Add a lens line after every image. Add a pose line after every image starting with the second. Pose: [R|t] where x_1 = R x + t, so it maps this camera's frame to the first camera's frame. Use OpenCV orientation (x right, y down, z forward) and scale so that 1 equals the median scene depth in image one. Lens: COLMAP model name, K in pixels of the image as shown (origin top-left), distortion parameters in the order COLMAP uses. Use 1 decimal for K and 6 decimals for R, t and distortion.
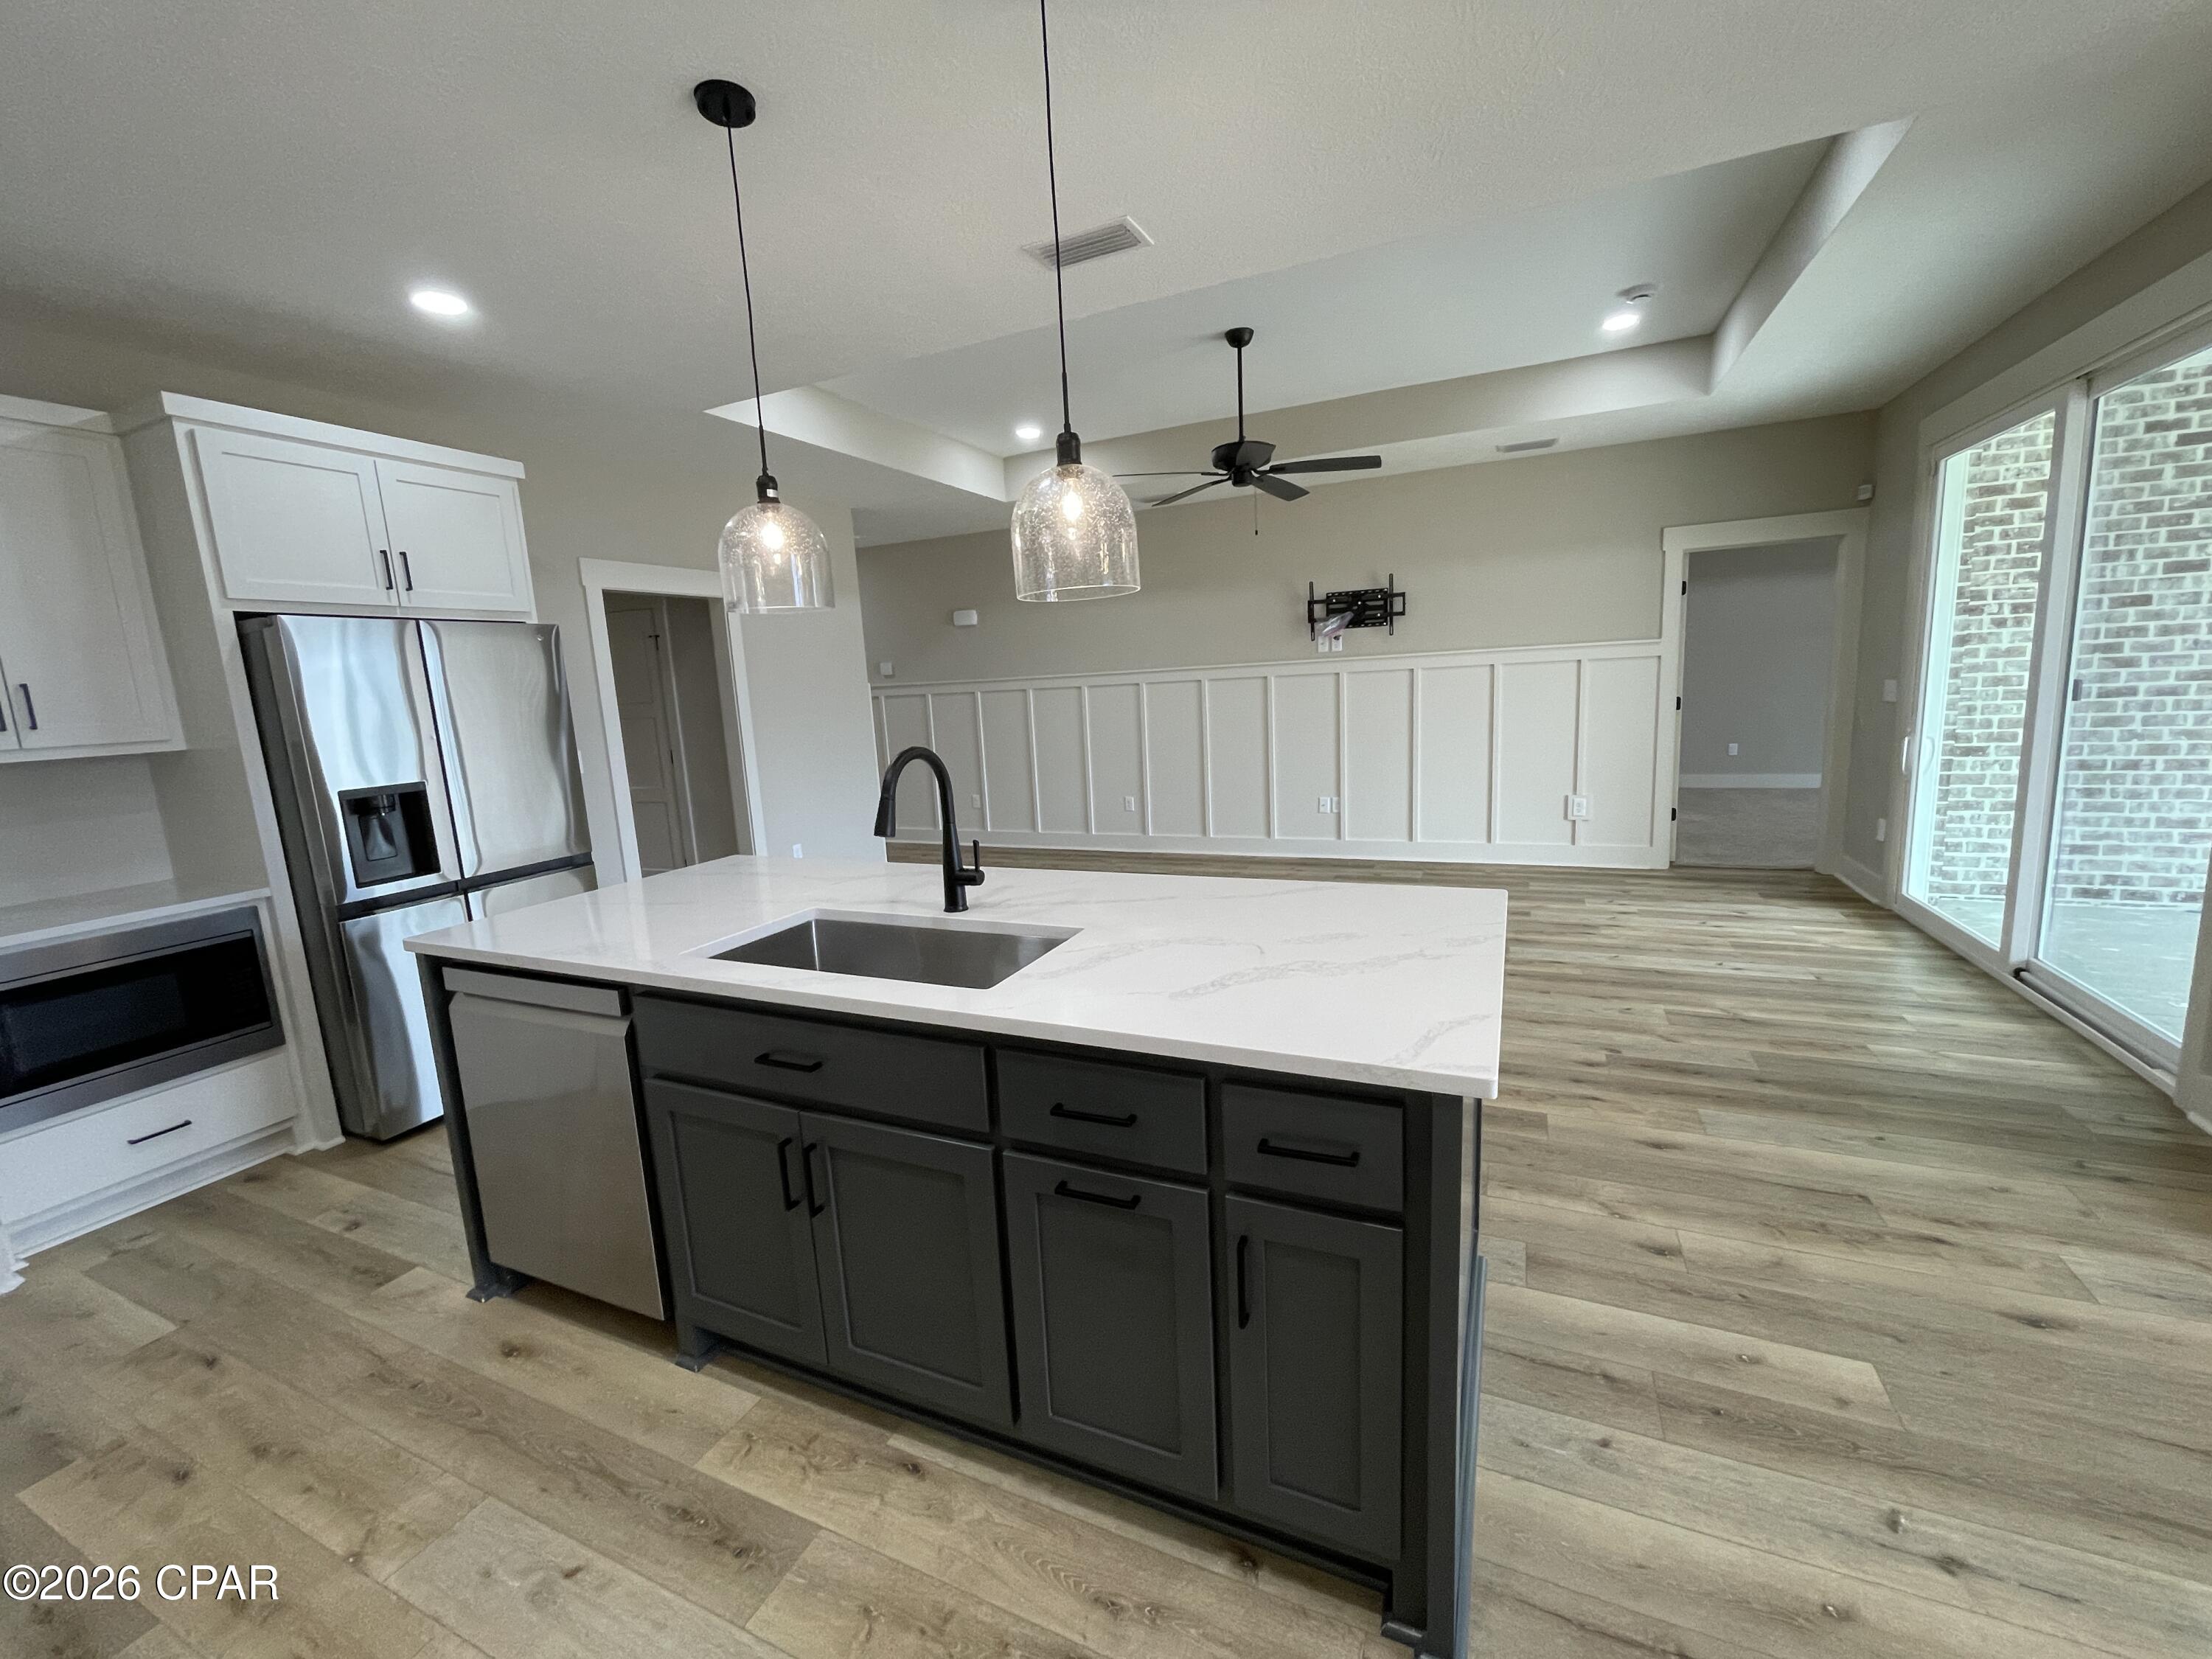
lens RADIAL K [[893.7, 0, 1108.6], [0, 893.7, 826.7], [0, 0, 1]] dist [-0.003129, -0.000869]
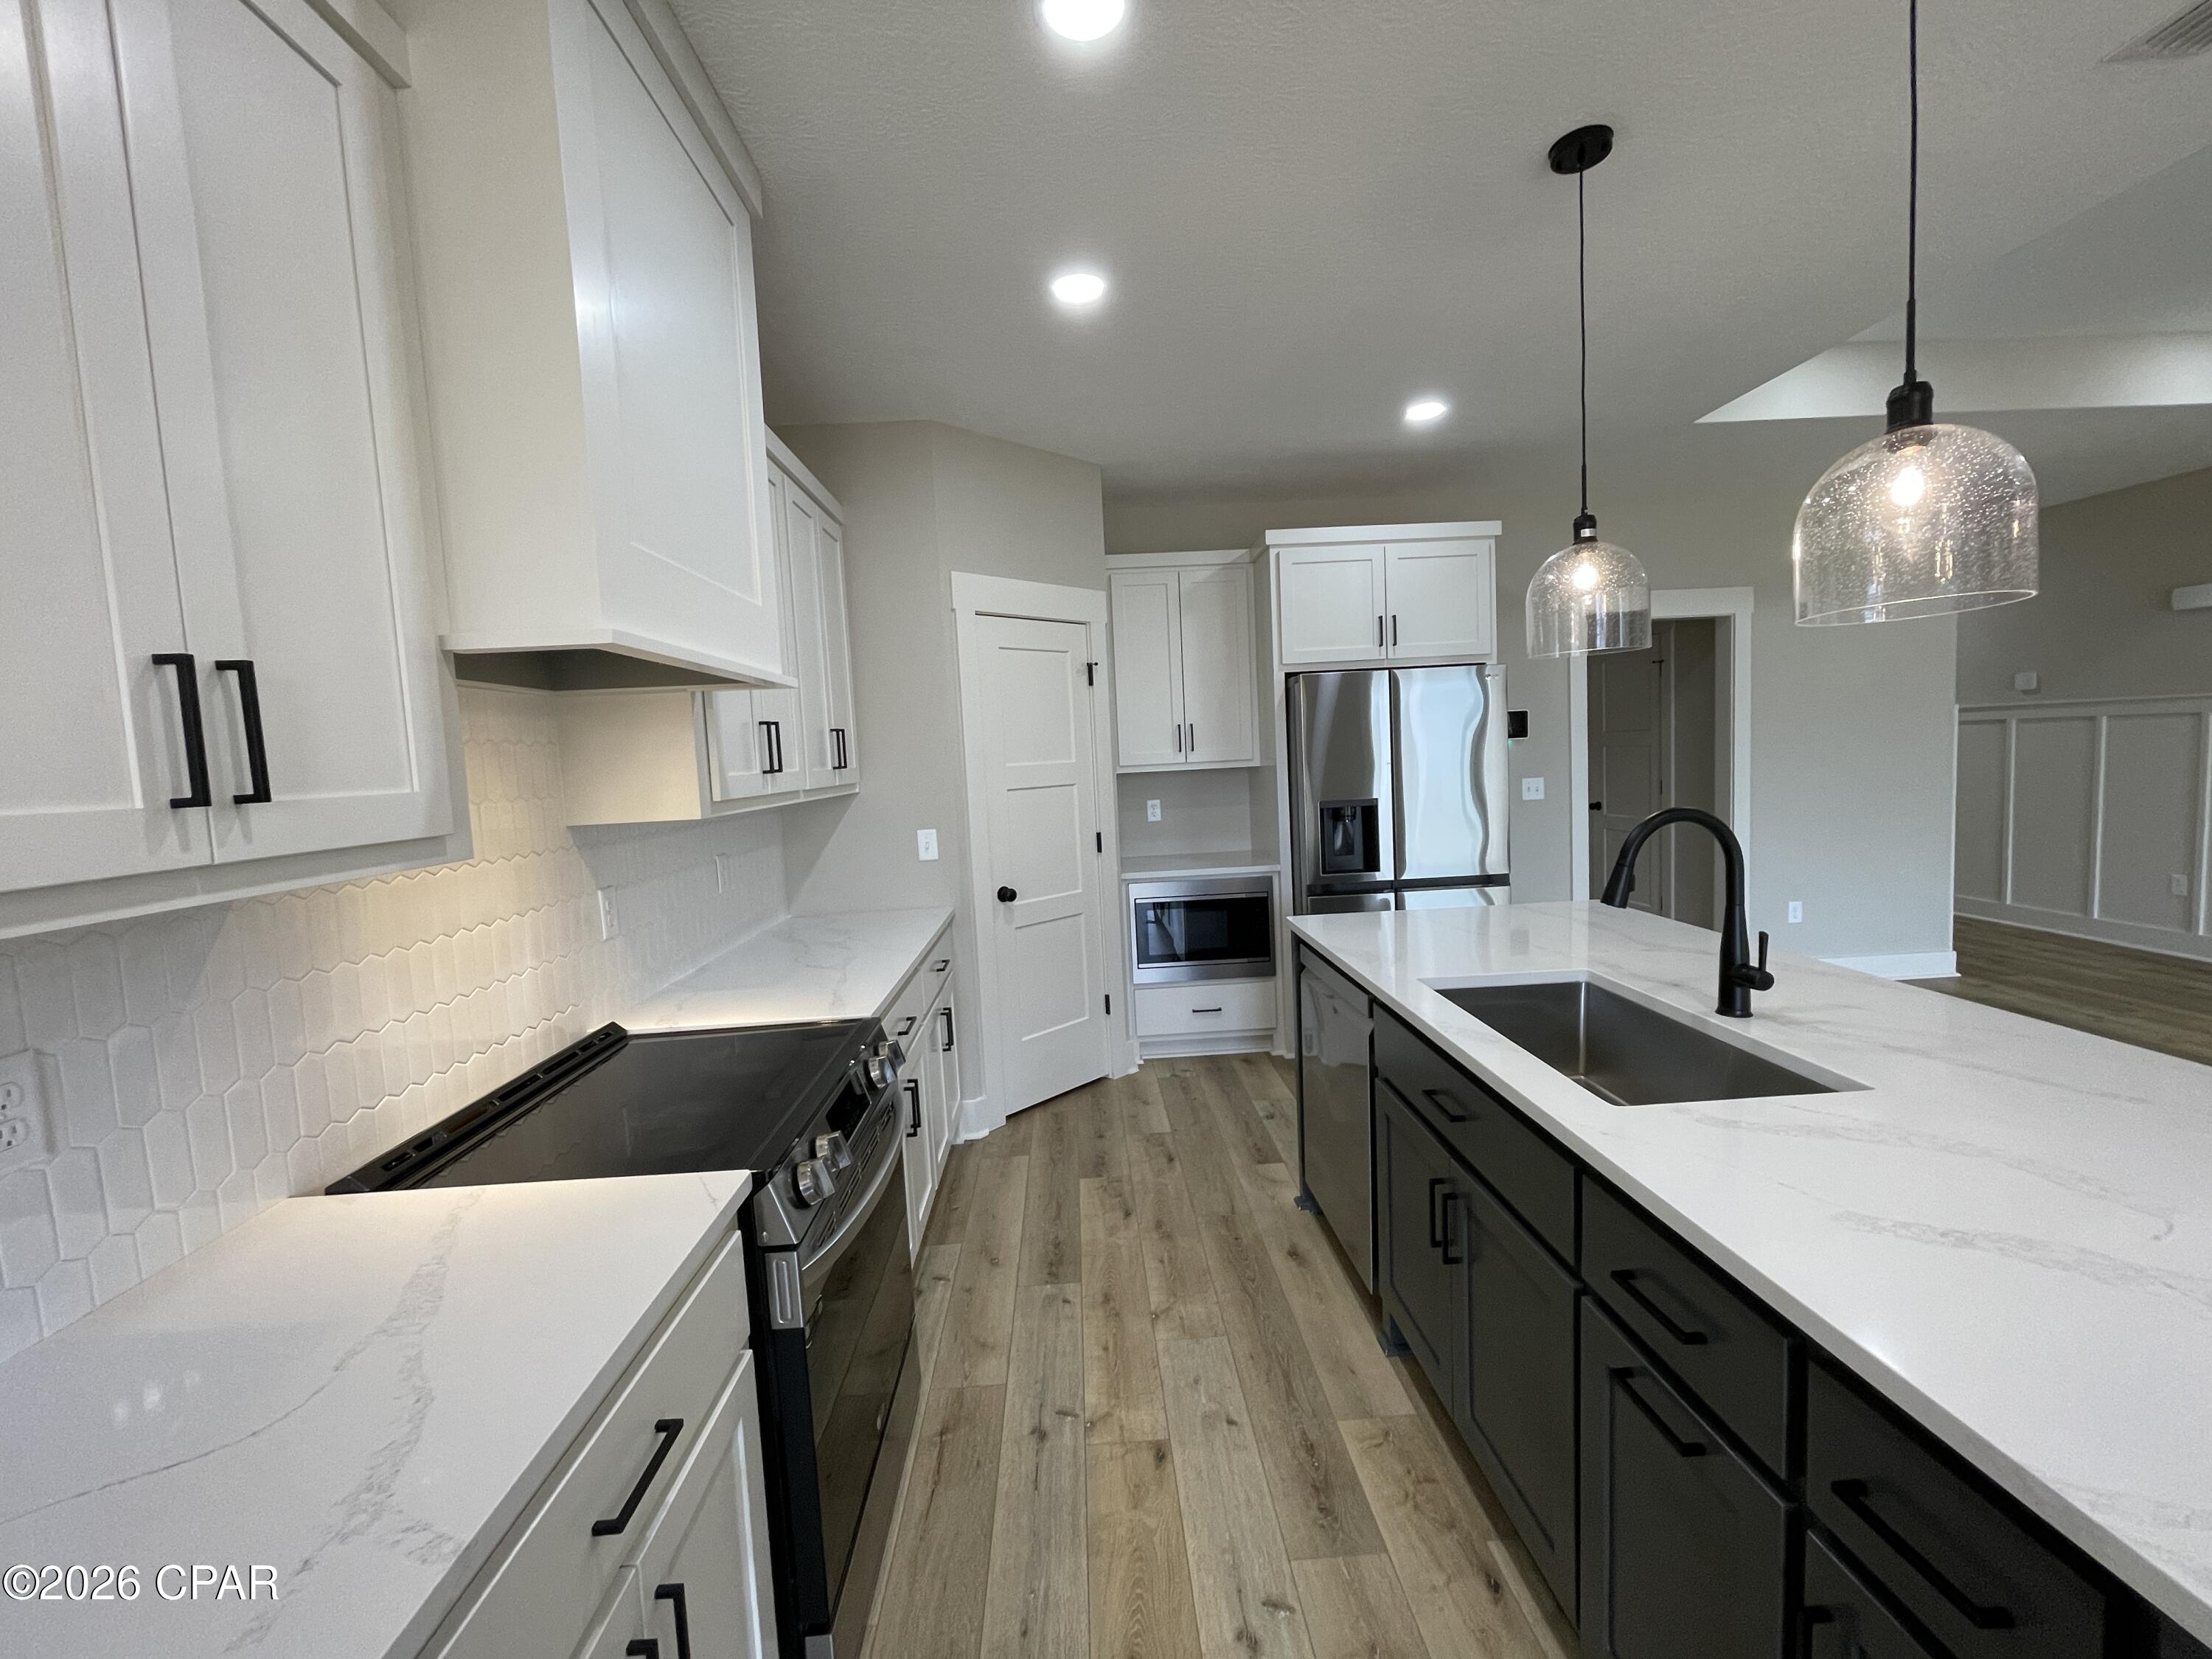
lens RADIAL K [[897.4, 0, 1095.1], [0, 897.4, 827.1], [0, 0, 1]] dist [0.004880, -0.004090]
pose [[0.442775, 0.103105, -0.890685, 0.126815], [-0.119264, 0.991312, 0.055466, -0.022784], [0.888665, 0.081668, 0.451225, 0.054192]]
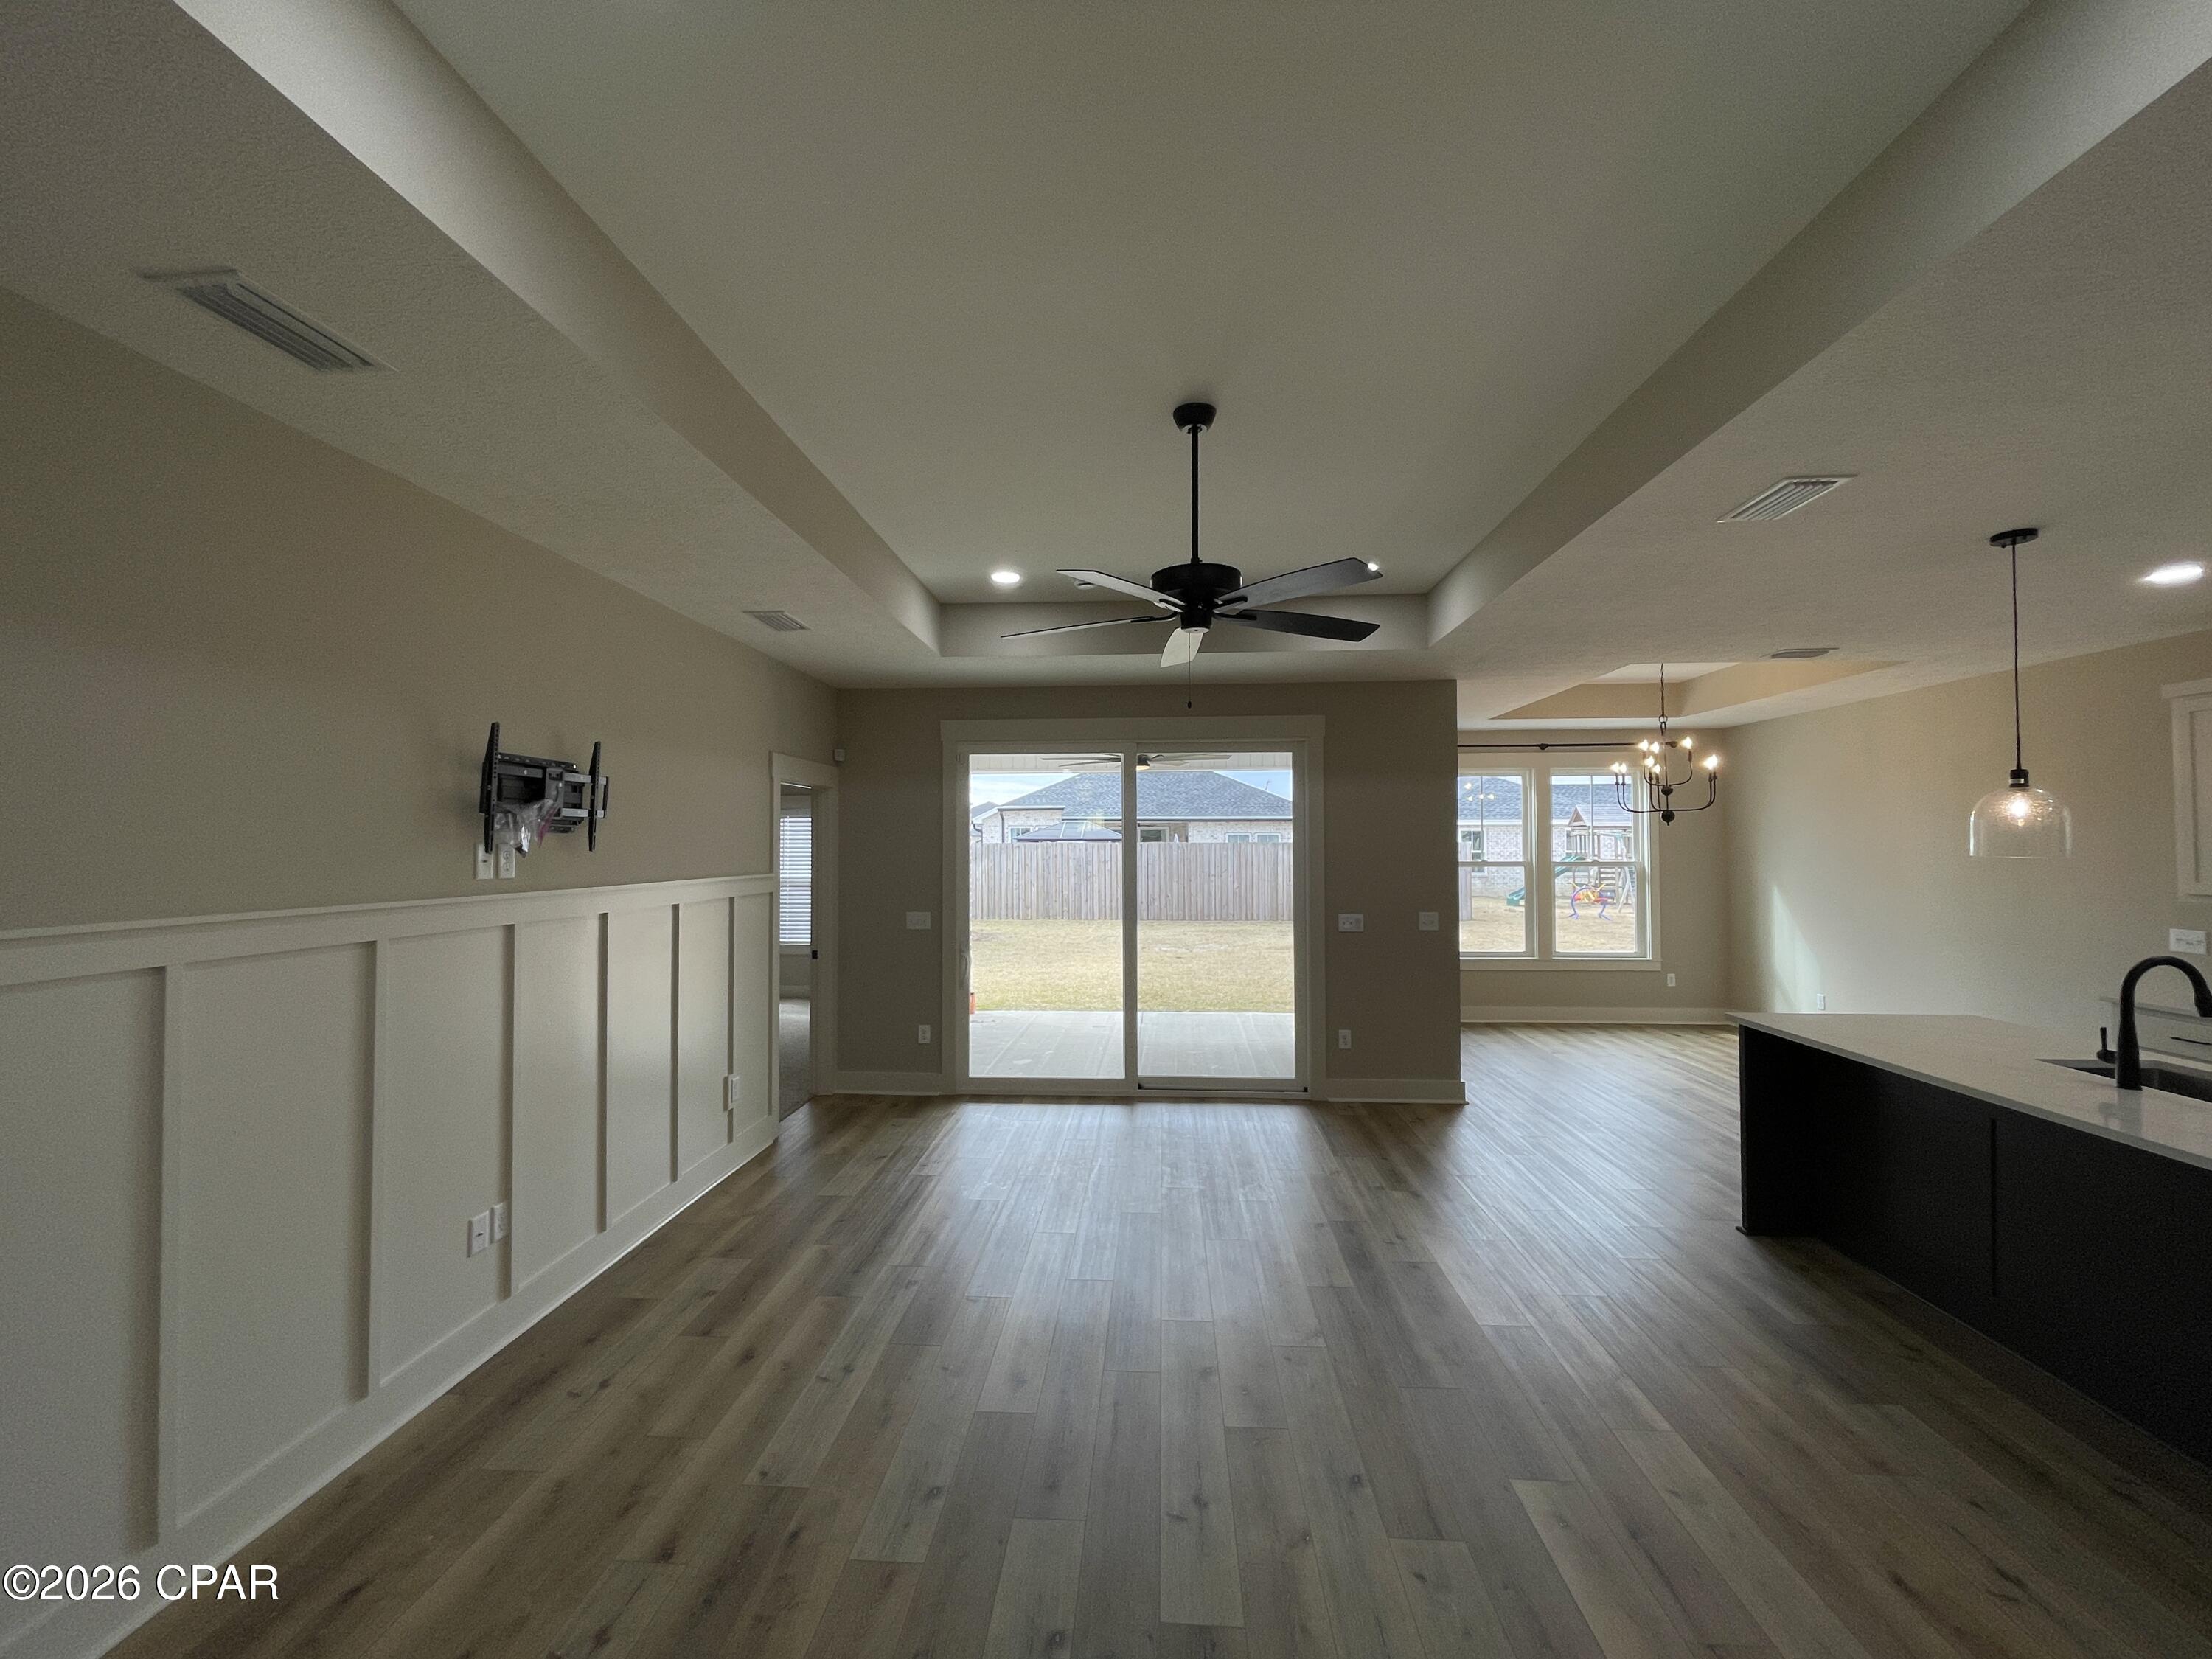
lens RADIAL K [[886.8, 0, 1103.6], [0, 886.8, 825.2], [0, 0, 1]] dist [-0.002907, -0.000231]
pose [[-0.340979, 0.077450, 0.936875, -0.397990], [0.175755, 0.984280, -0.017402, -0.228840], [-0.923495, 0.158727, -0.349231, 1.236517]]
